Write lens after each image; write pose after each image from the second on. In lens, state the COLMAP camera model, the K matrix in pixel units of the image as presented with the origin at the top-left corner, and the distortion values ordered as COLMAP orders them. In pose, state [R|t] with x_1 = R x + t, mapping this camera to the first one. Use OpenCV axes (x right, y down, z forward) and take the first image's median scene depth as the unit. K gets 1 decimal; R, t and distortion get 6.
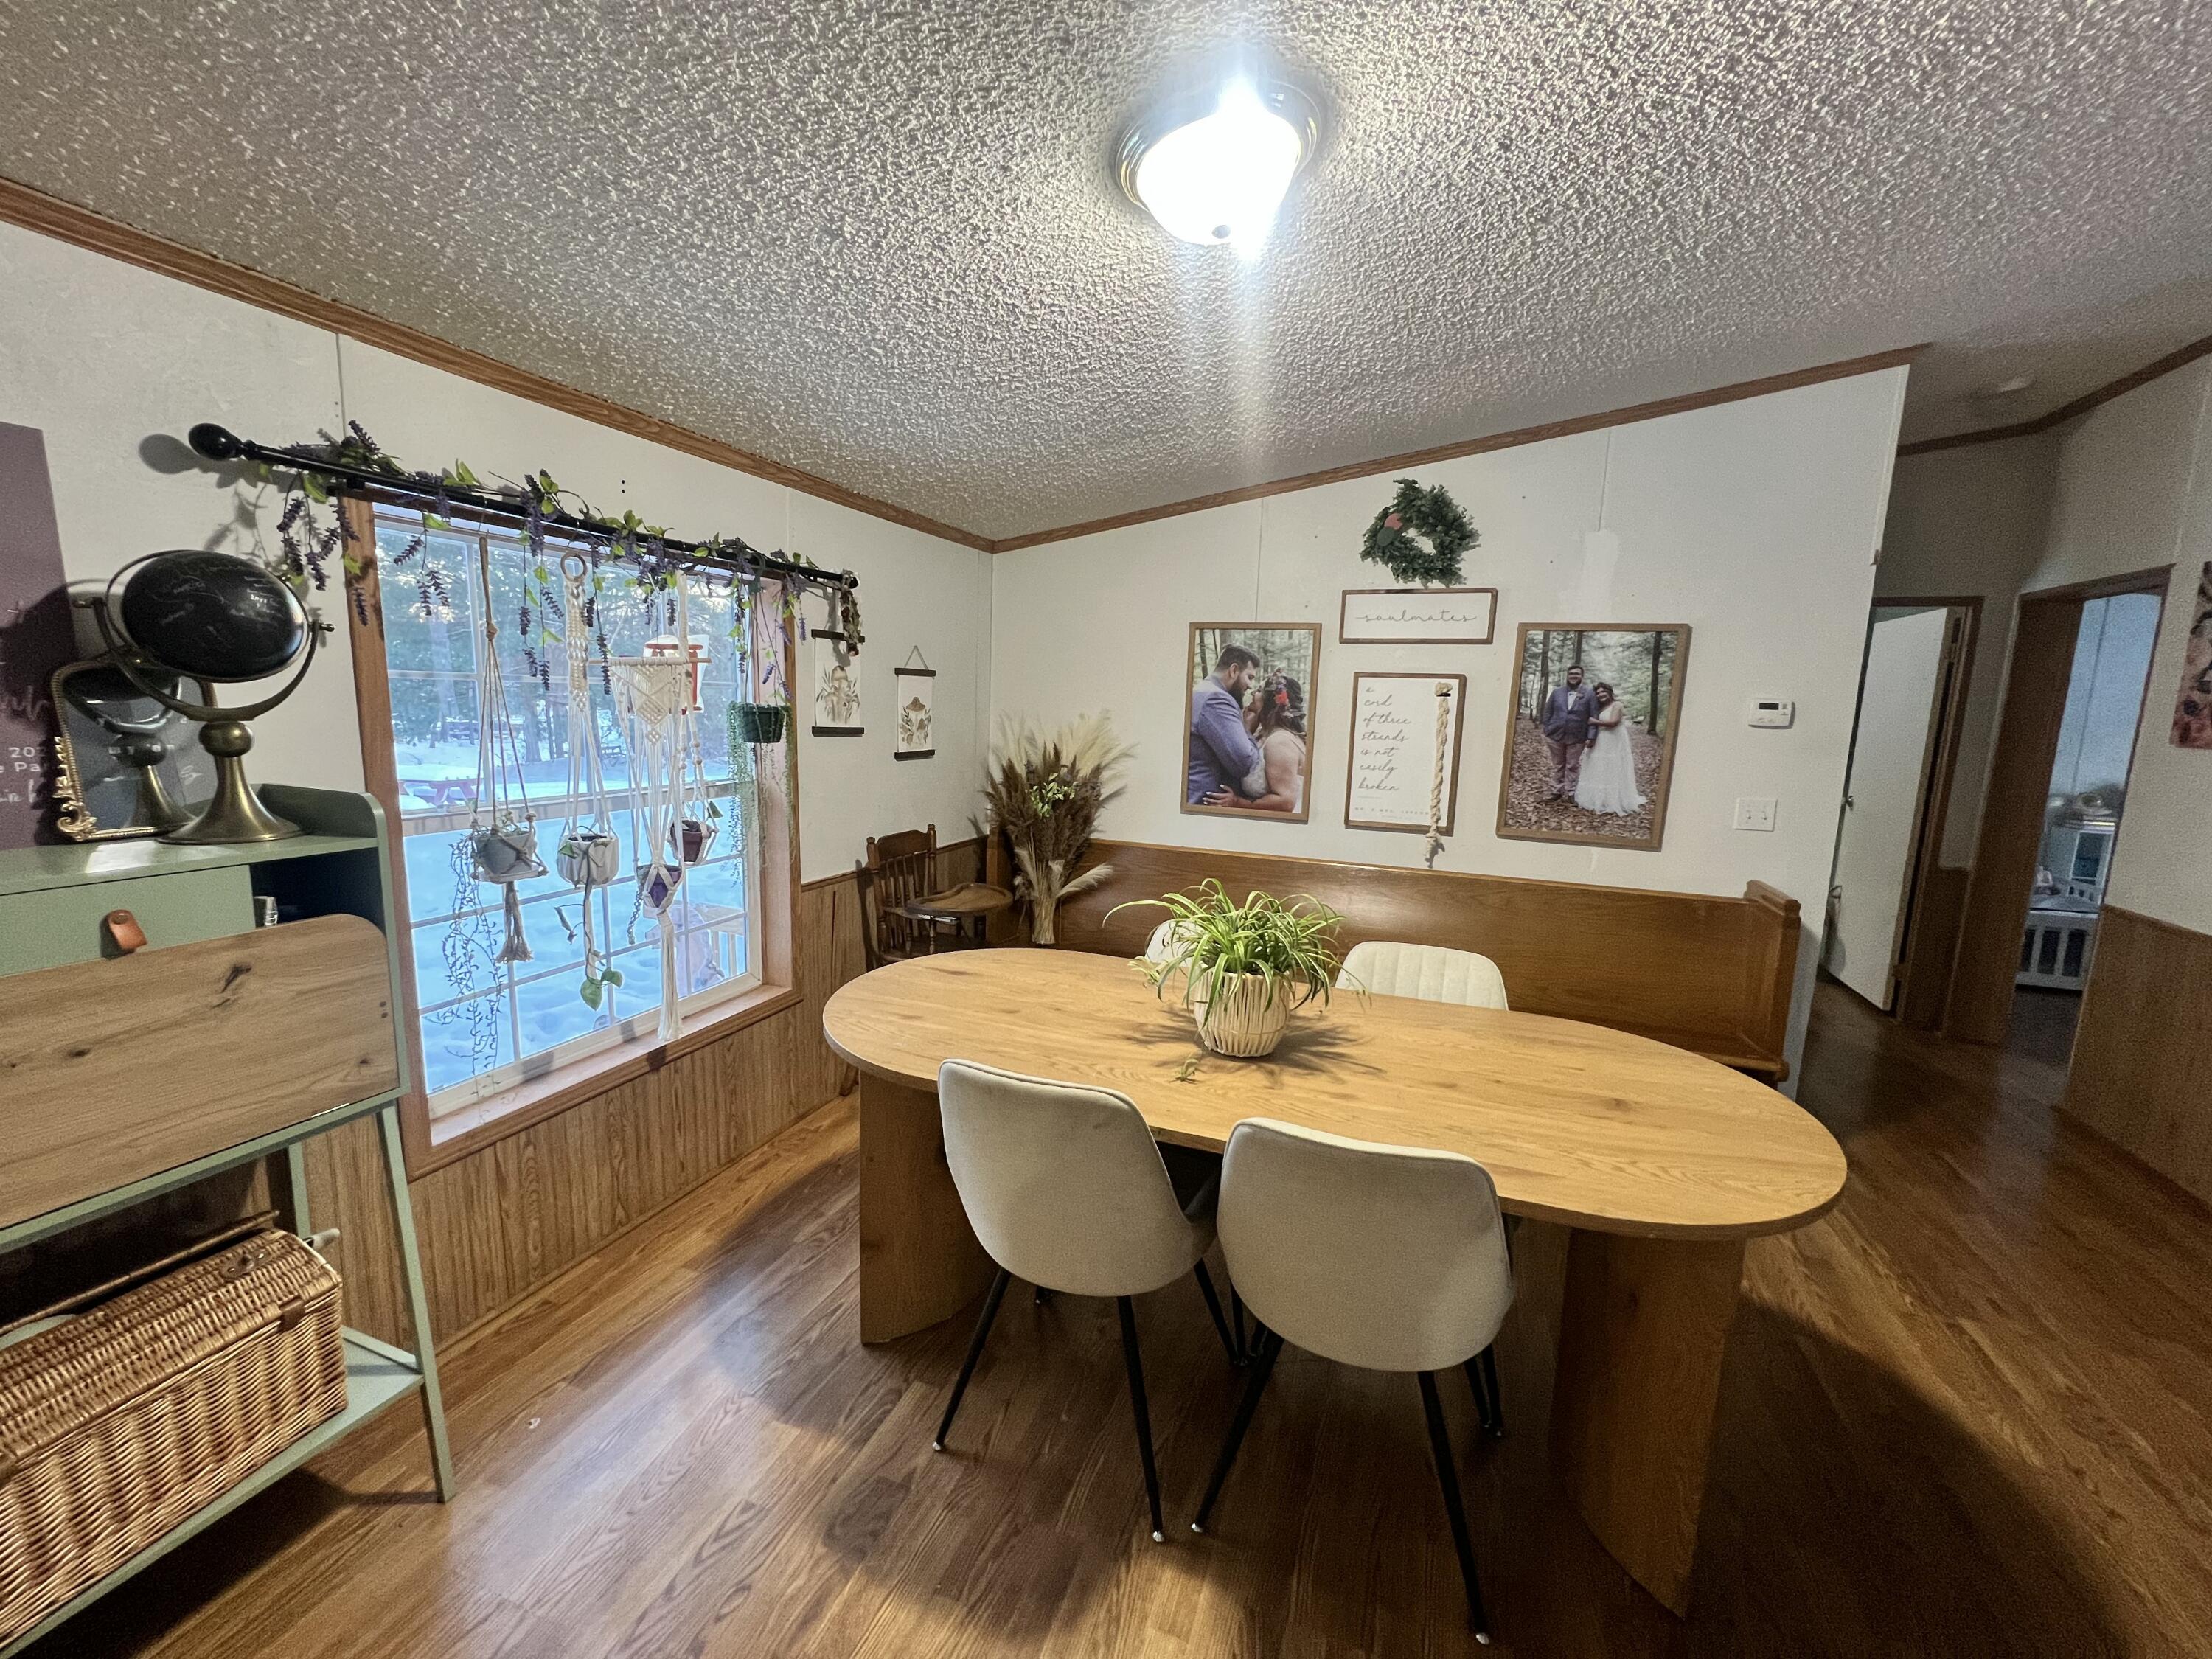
lens RADIAL K [[883.5, 0, 1099.4], [0, 883.5, 825.7], [0, 0, 1]] dist [-0.001411, 0.000222]
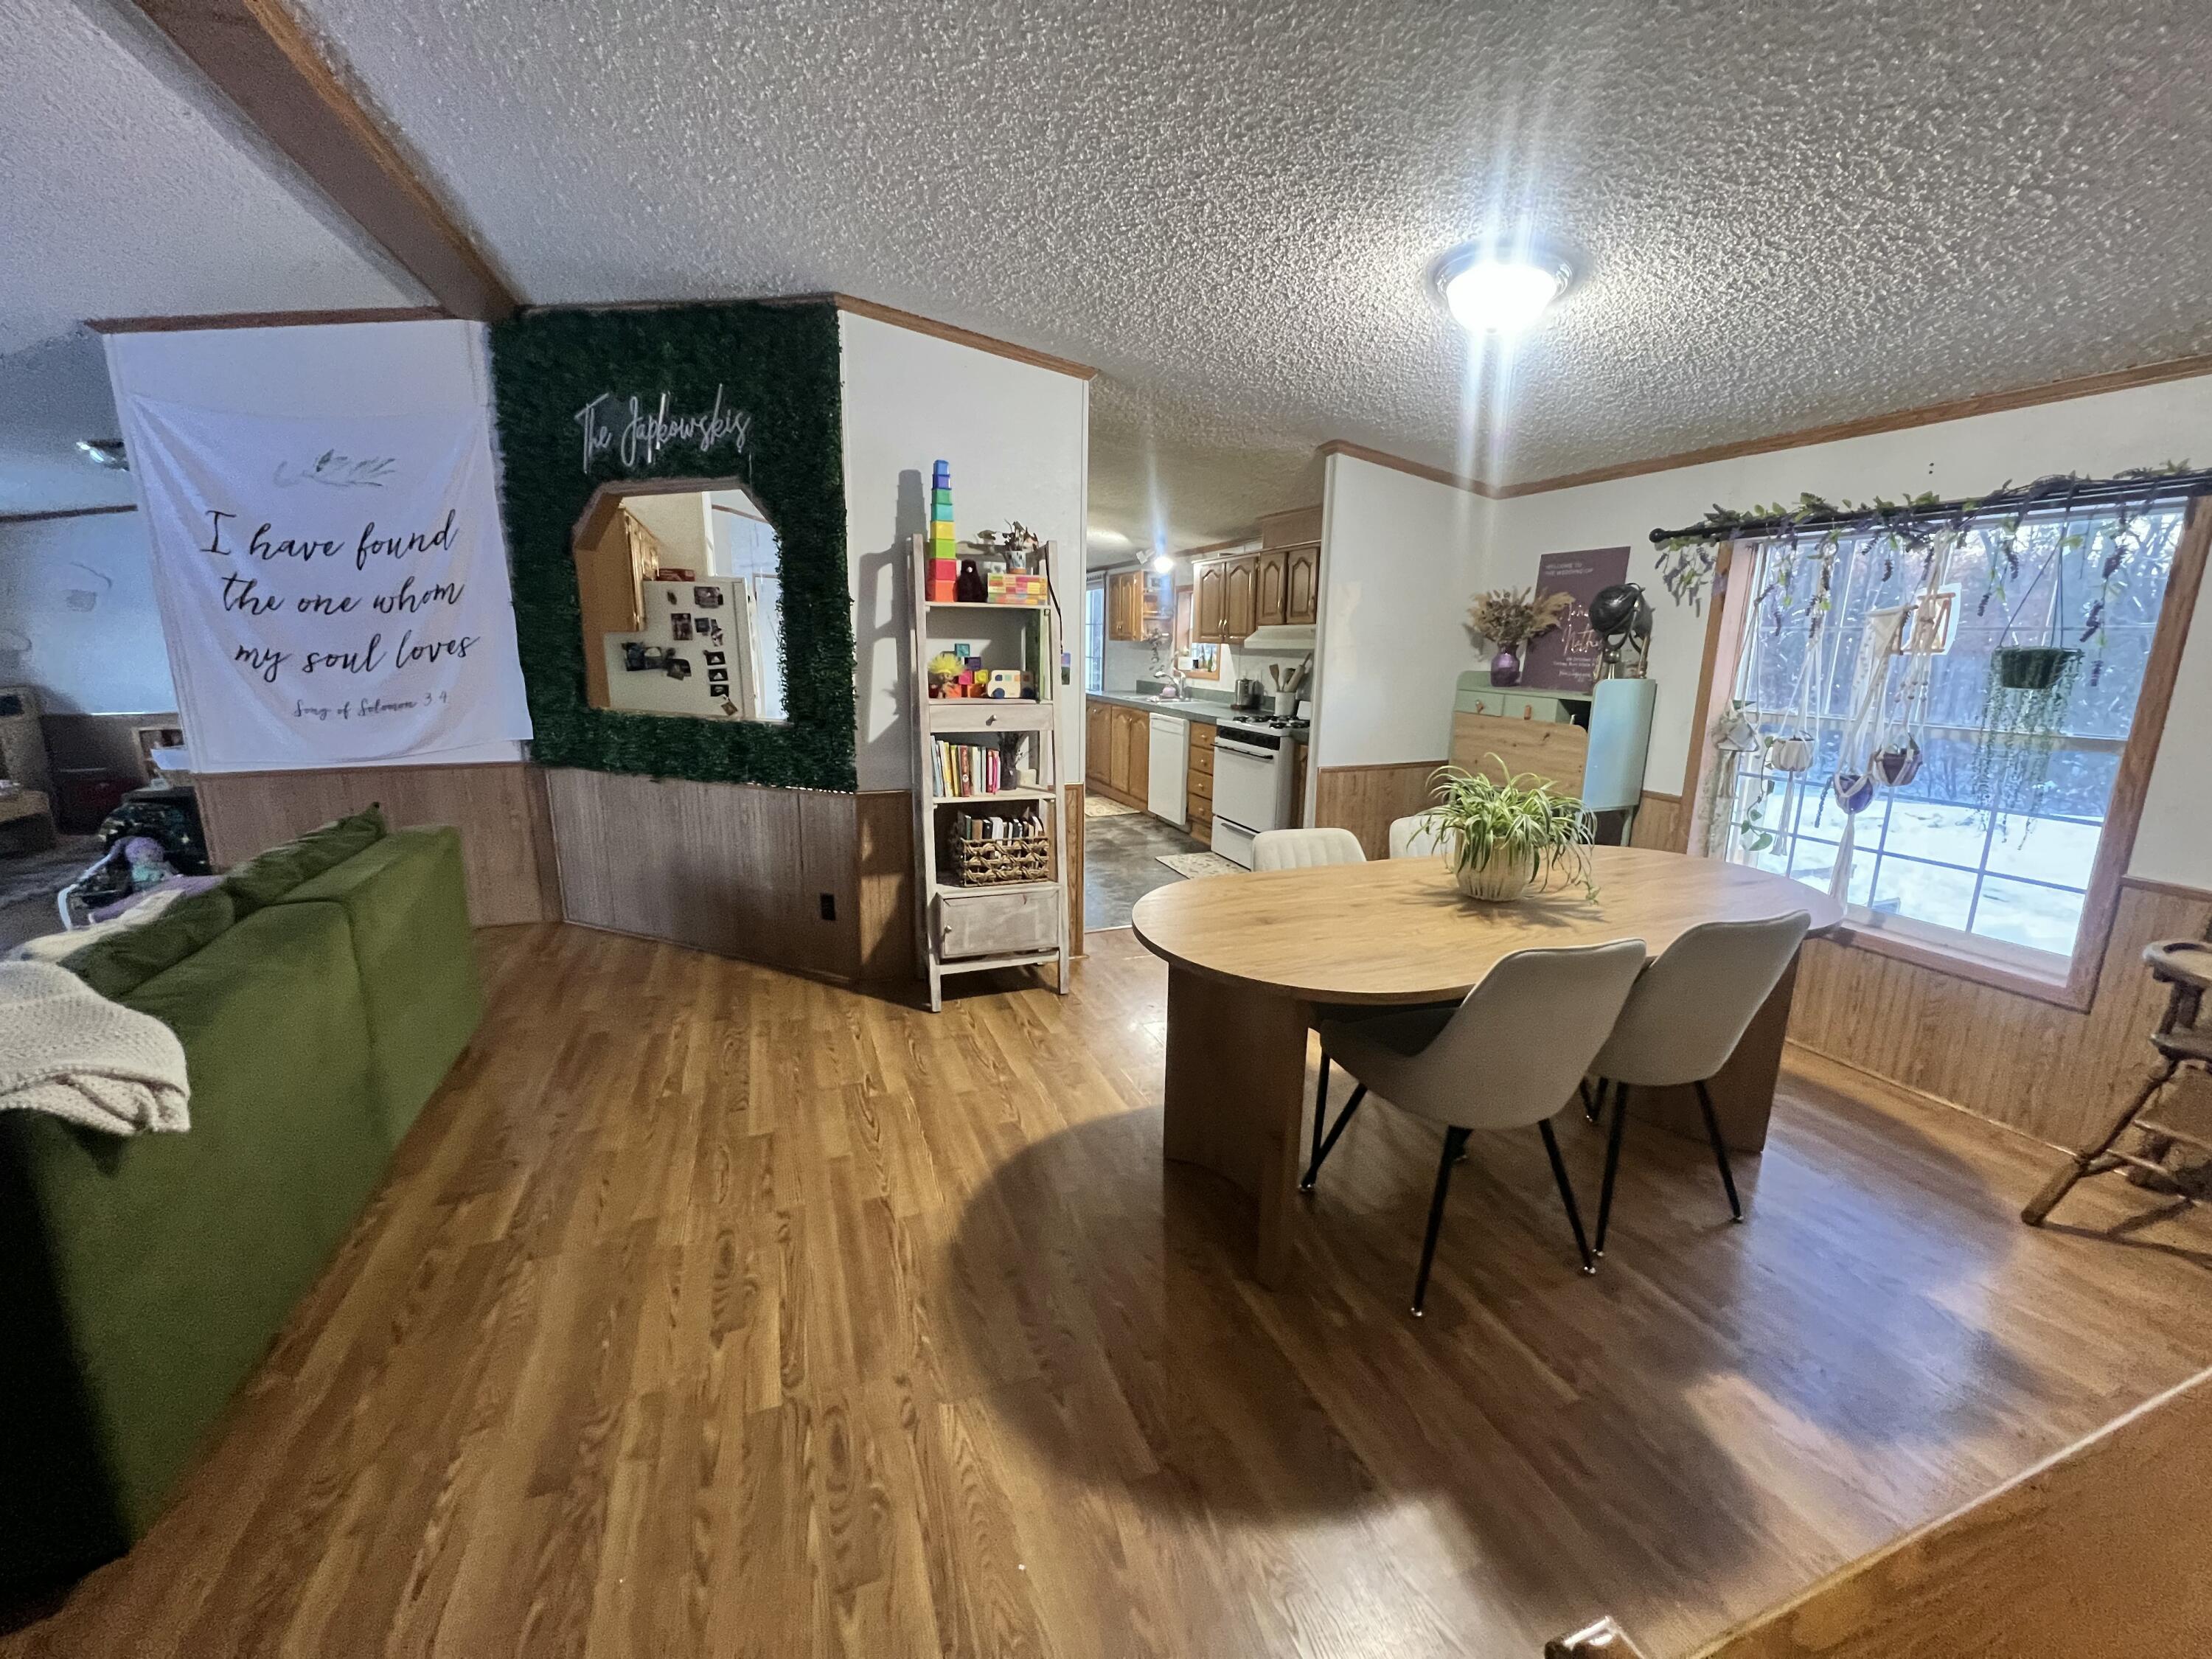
lens RADIAL K [[883.5, 0, 1099.4], [0, 883.5, 825.7], [0, 0, 1]] dist [-0.001411, 0.000222]
pose [[-0.749524, 0.104711, -0.653643, 0.803488], [-0.124659, 0.947418, 0.294718, -0.087995], [0.650133, 0.302380, -0.697060, 0.849549]]
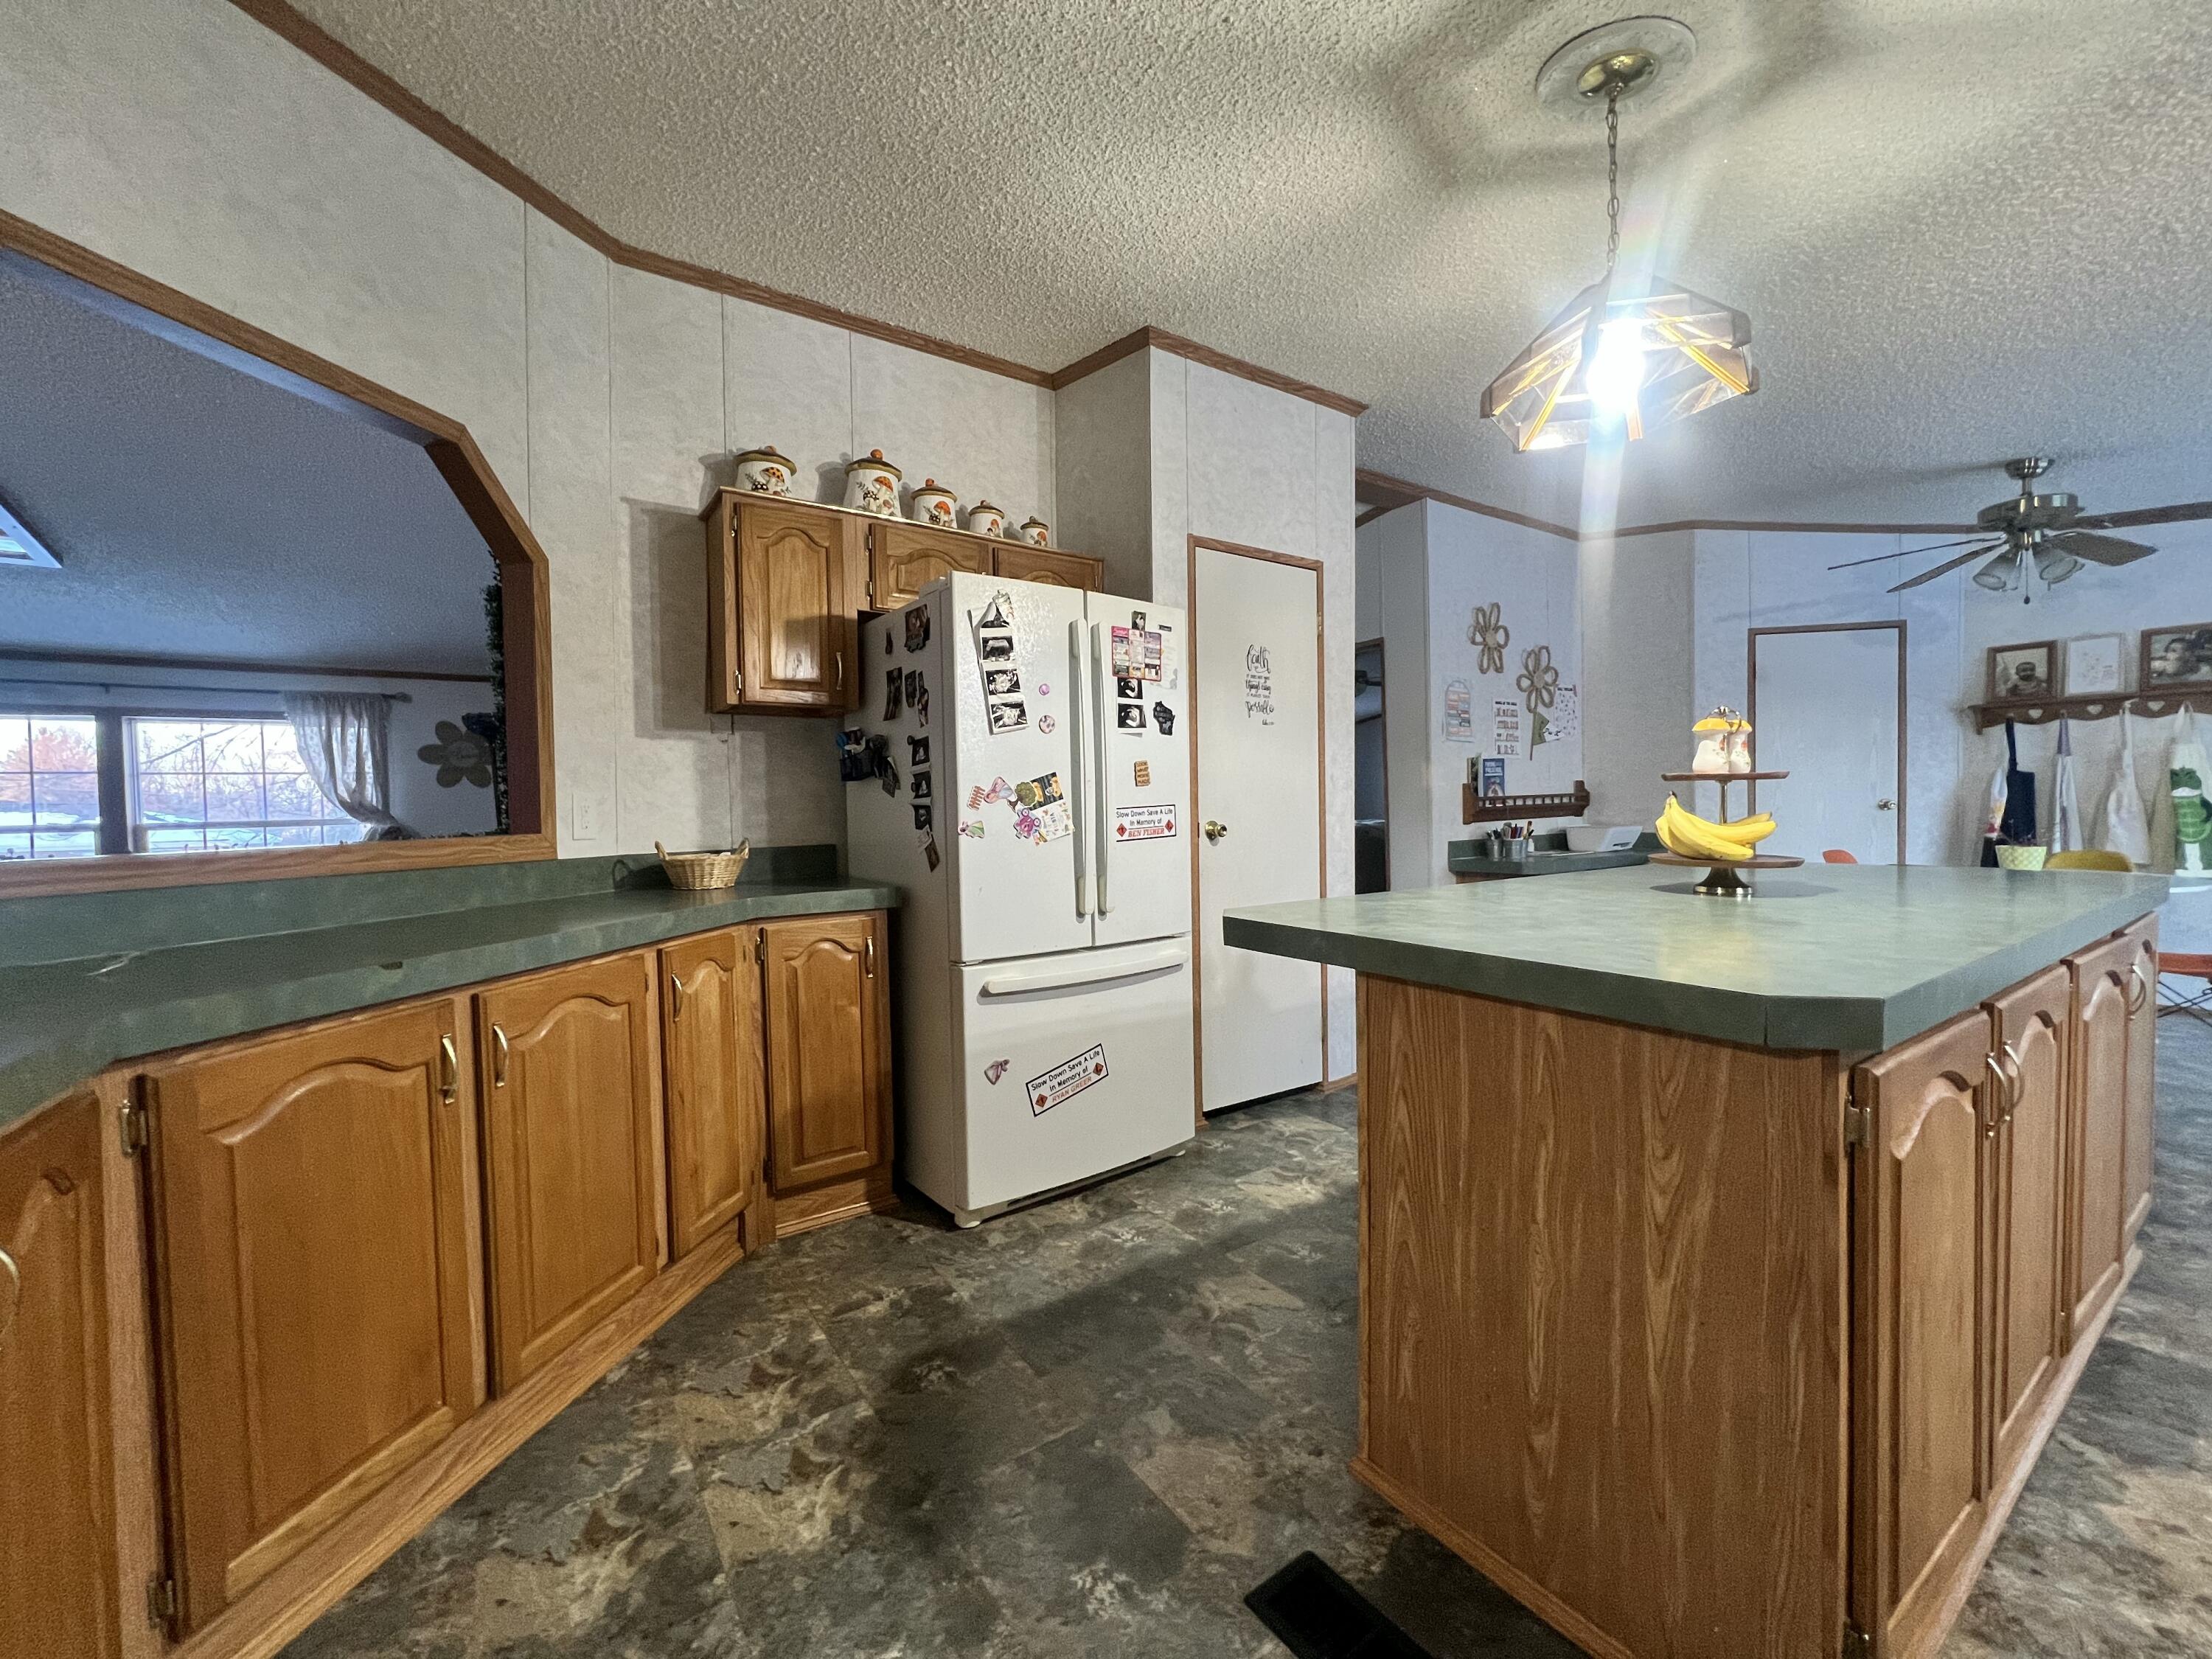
lens RADIAL K [[883.5, 0, 1099.4], [0, 883.5, 825.7], [0, 0, 1]] dist [-0.001411, 0.000222]
pose [[-0.821453, -0.023522, 0.569791, -0.296448], [0.079624, 0.984631, 0.155439, 0.133932], [-0.564690, 0.173055, -0.806955, -0.234310]]
